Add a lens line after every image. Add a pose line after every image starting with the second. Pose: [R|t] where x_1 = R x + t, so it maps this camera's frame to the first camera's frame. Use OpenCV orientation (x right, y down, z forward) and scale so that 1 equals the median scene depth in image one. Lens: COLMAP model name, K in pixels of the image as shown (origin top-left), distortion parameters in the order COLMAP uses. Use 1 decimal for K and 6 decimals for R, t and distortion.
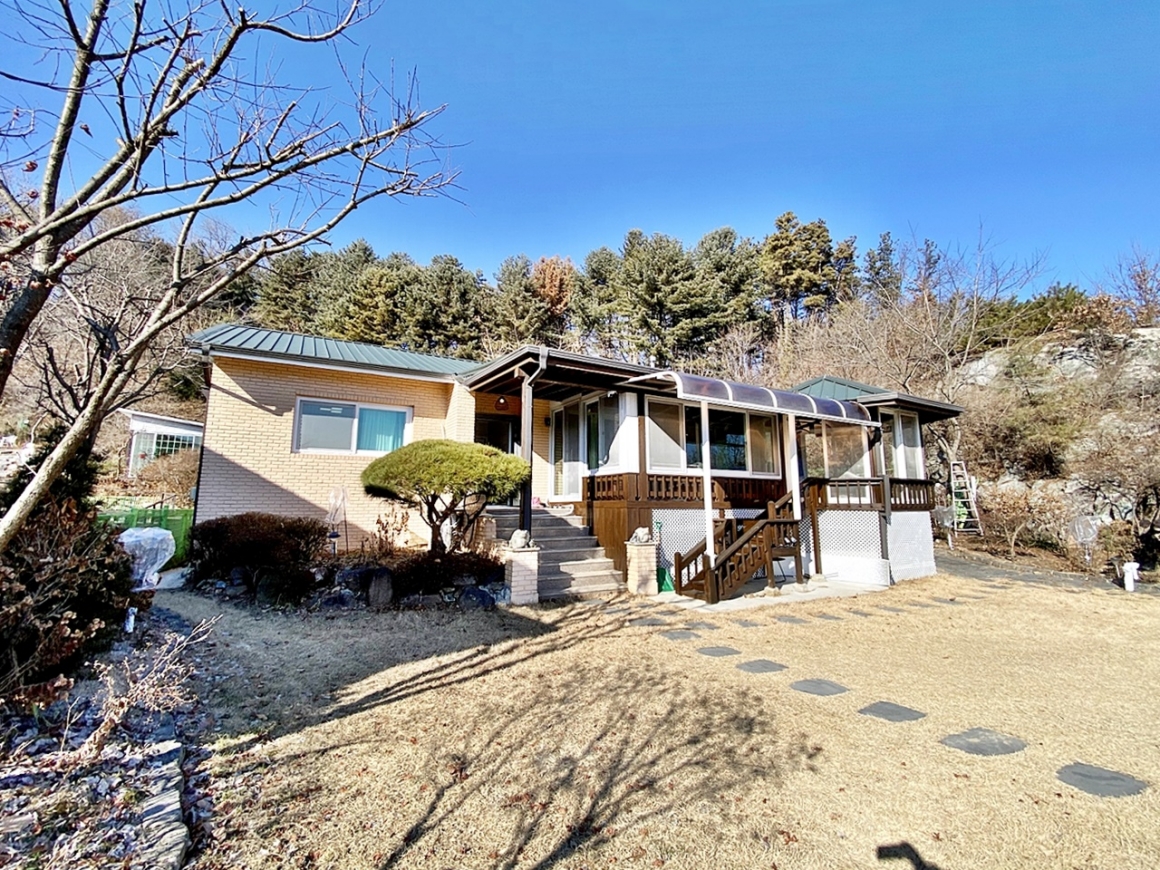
lens RADIAL K [[478.9, 0, 581.5], [0, 478.9, 434.2], [0, 0, 1]] dist [0.054503, -0.049587]
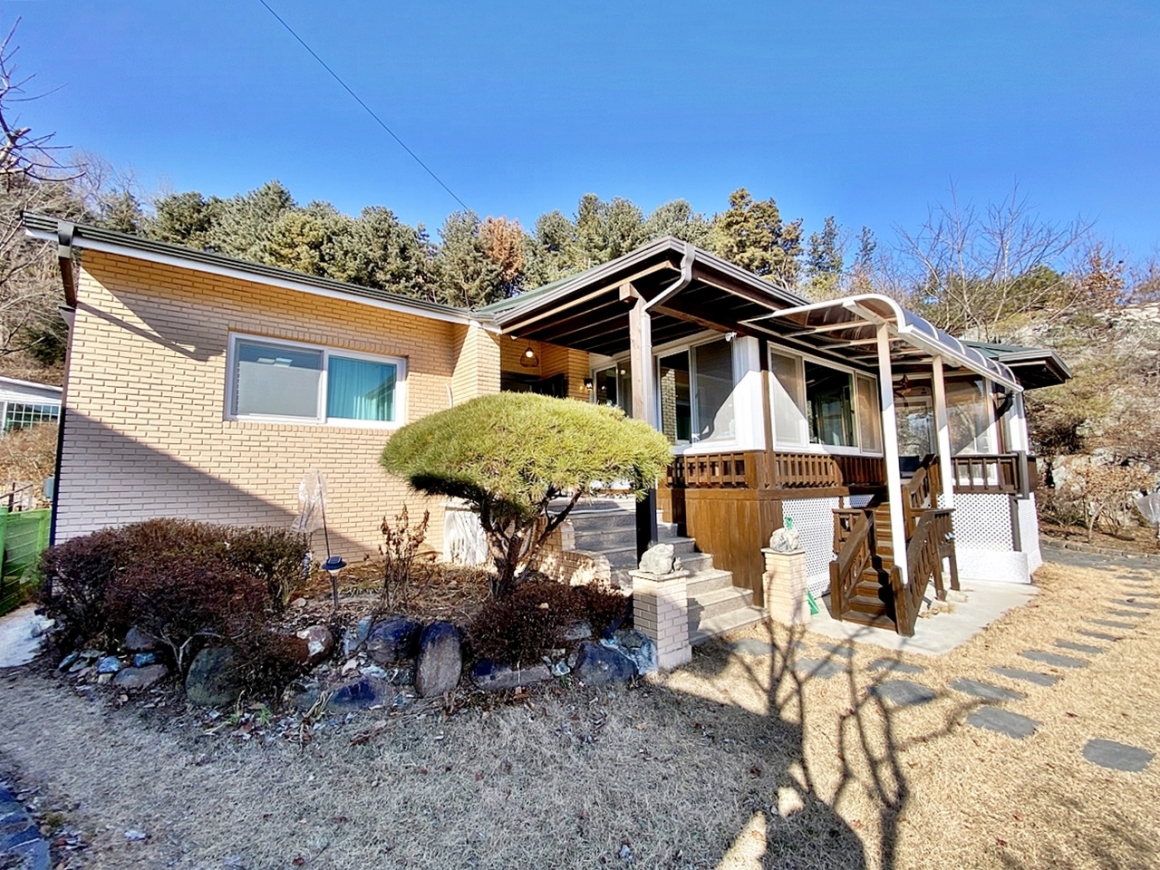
lens RADIAL K [[471.1, 0, 580.0], [0, 471.1, 435.0], [0, 0, 1]] dist [0.018773, -0.017196]
pose [[0.987754, -0.000085, 0.156021, -0.064311], [-0.006863, 0.999008, 0.043993, 0.007268], [-0.155870, -0.044525, 0.986774, 0.086761]]
